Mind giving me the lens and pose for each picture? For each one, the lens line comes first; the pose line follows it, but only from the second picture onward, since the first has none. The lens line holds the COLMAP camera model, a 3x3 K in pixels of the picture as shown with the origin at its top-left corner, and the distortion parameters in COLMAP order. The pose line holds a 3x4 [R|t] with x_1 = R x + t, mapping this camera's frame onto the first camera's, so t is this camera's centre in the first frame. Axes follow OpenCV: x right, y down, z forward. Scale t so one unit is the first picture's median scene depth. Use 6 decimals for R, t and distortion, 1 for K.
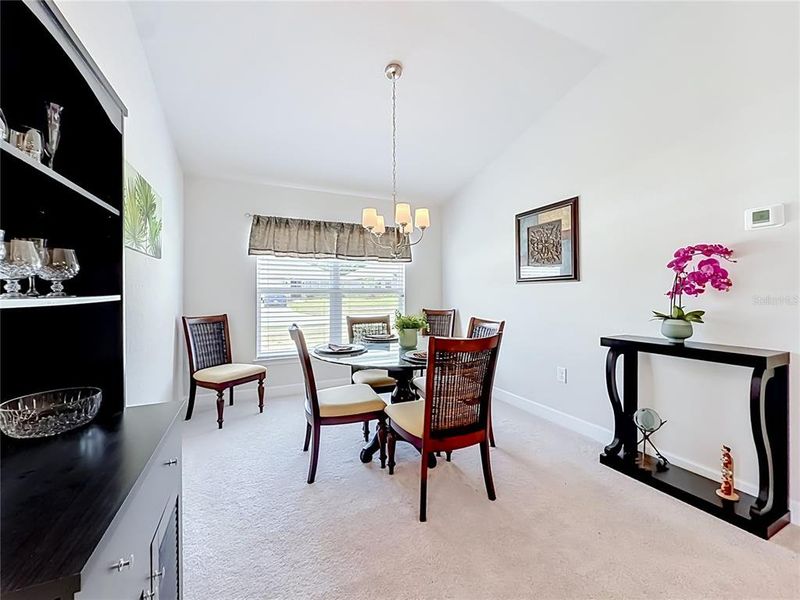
lens RADIAL K [[333.4, 0, 403.4], [0, 333.4, 293.5], [0, 0, 1]] dist [-0.000757, 0.000095]
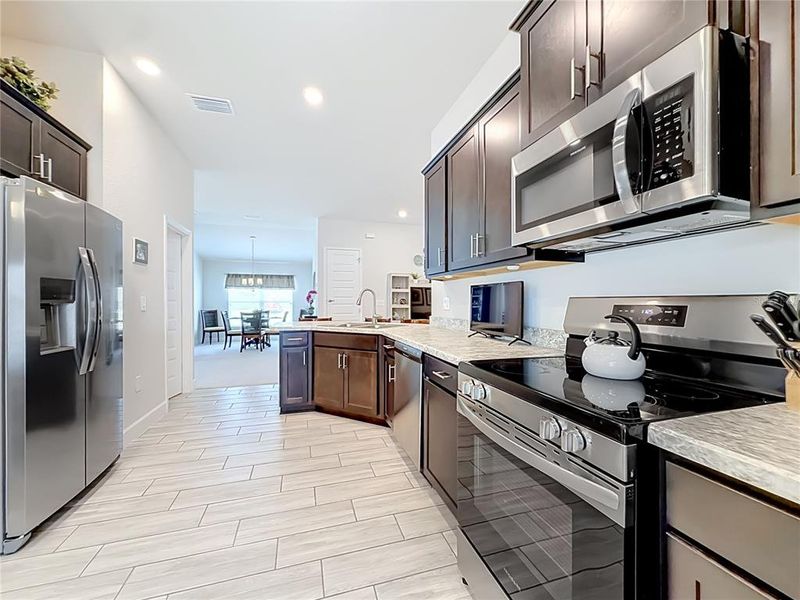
lens RADIAL K [[325.6, 0, 399.3], [0, 325.6, 301.8], [0, 0, 1]] dist [-0.001946, -0.000052]
pose [[0.991204, 0.001806, -0.132333, 1.710437], [-0.002364, 0.999989, -0.004059, 0.003915], [0.132324, 0.004336, 0.991197, -1.910148]]
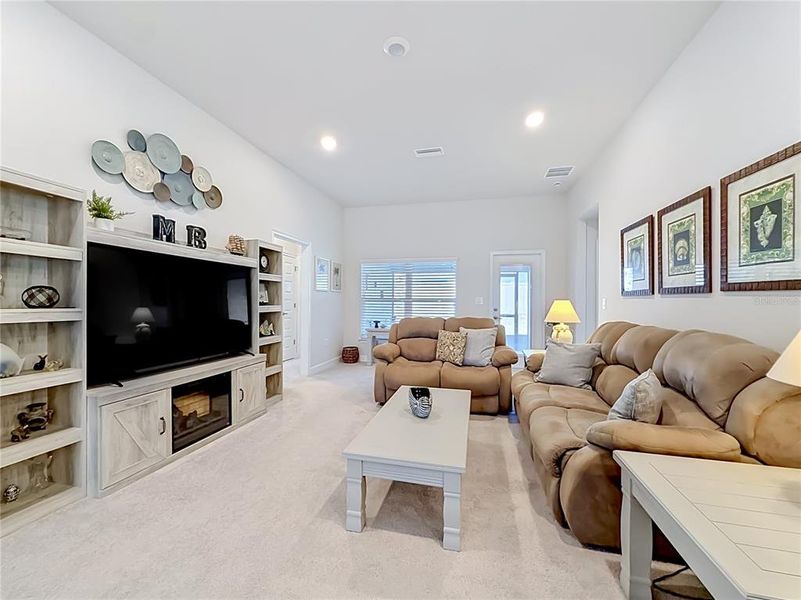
lens RADIAL K [[322.1, 0, 399.4], [0, 322.1, 298.2], [0, 0, 1]] dist [-0.001282, 0.000193]
pose [[0.621700, 0.014028, 0.783130, 1.330334], [-0.005554, 0.999893, -0.013501, 0.000004], [-0.783236, 0.004044, 0.621712, -0.260077]]
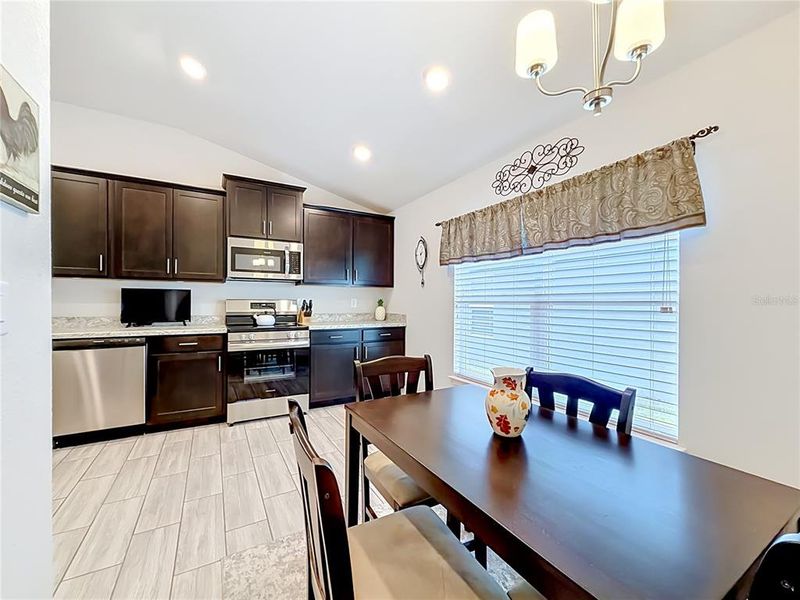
lens RADIAL K [[325.6, 0, 399.3], [0, 325.6, 301.8], [0, 0, 1]] dist [-0.001946, -0.000052]
pose [[-0.088533, 0.004014, 0.996065, 0.608200], [0.000321, 0.999992, -0.004001, 0.007654], [-0.996073, -0.000035, -0.088534, -1.877487]]
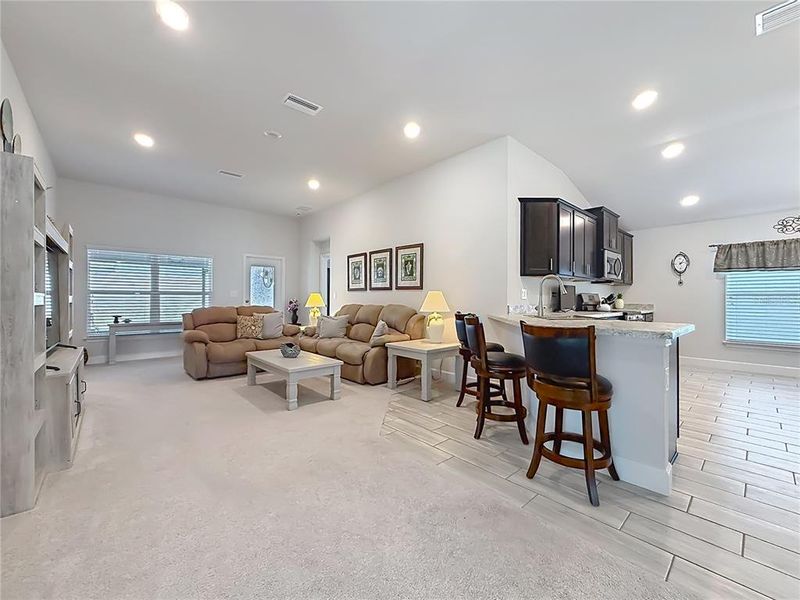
lens RADIAL K [[327.4, 0, 399.9], [0, 327.4, 293.1], [0, 0, 1]] dist [-0.000832, 0.000011]
pose [[-0.297539, 0.018609, 0.954528, 0.519663], [0.000643, 0.999814, -0.019291, 0.027230], [-0.954710, -0.005126, -0.297495, 0.159999]]
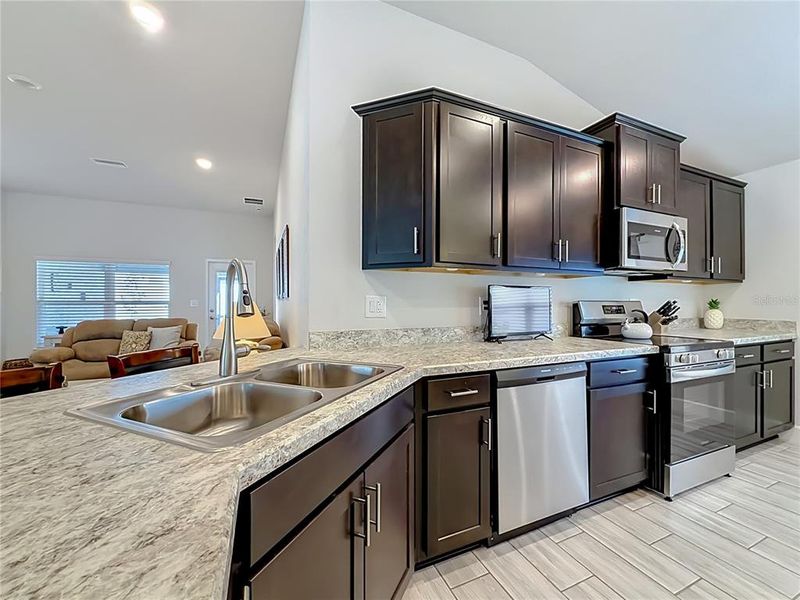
lens RADIAL K [[325.6, 0, 399.3], [0, 325.6, 301.8], [0, 0, 1]] dist [-0.001946, -0.000052]
pose [[0.023121, 0.005790, 0.999716, 1.038958], [0.005013, 0.999970, -0.005907, -0.001475], [-0.999720, 0.005148, 0.023091, -0.856785]]
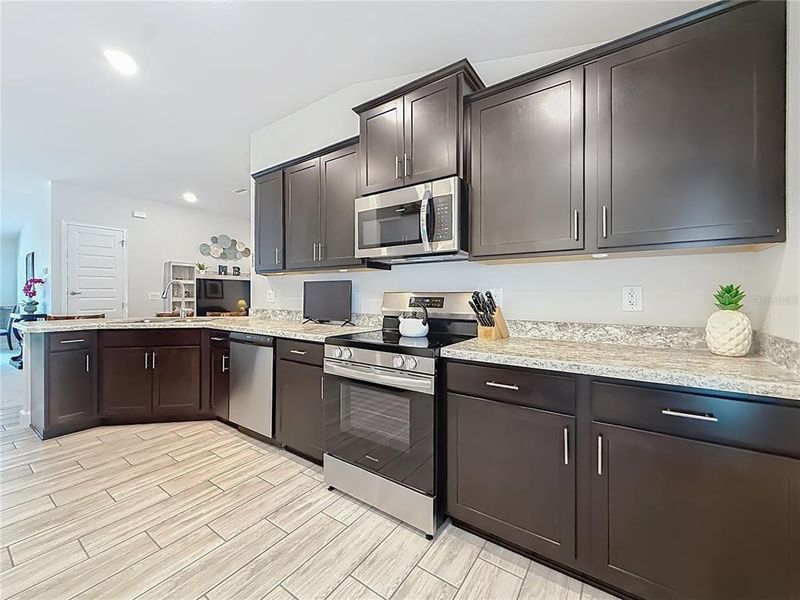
lens RADIAL K [[324.3, 0, 400.4], [0, 324.3, 296.8], [0, 0, 1]] dist [-0.001465, -0.000091]
pose [[0.858048, 0.001261, 0.513567, 1.514927], [-0.001653, 0.999999, 0.000306, 0.004541], [-0.513566, -0.001112, 0.858049, -2.089454]]
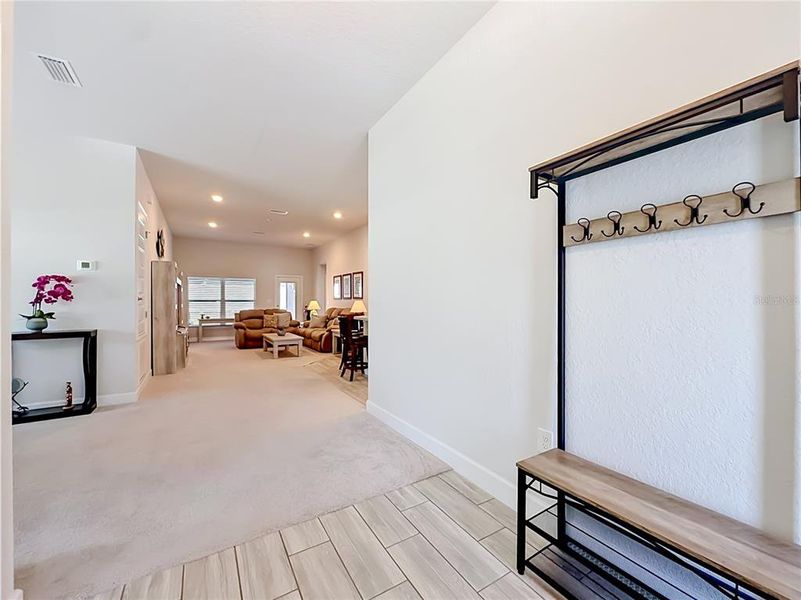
lens RADIAL K [[324.7, 0, 400.9], [0, 324.7, 296.8], [0, 0, 1]] dist [-0.001465, -0.000091]
pose [[-0.127563, 0.016334, 0.991696, -0.742376], [0.004360, 0.999864, -0.015908, 0.003480], [-0.991821, 0.002294, -0.127617, -0.433935]]
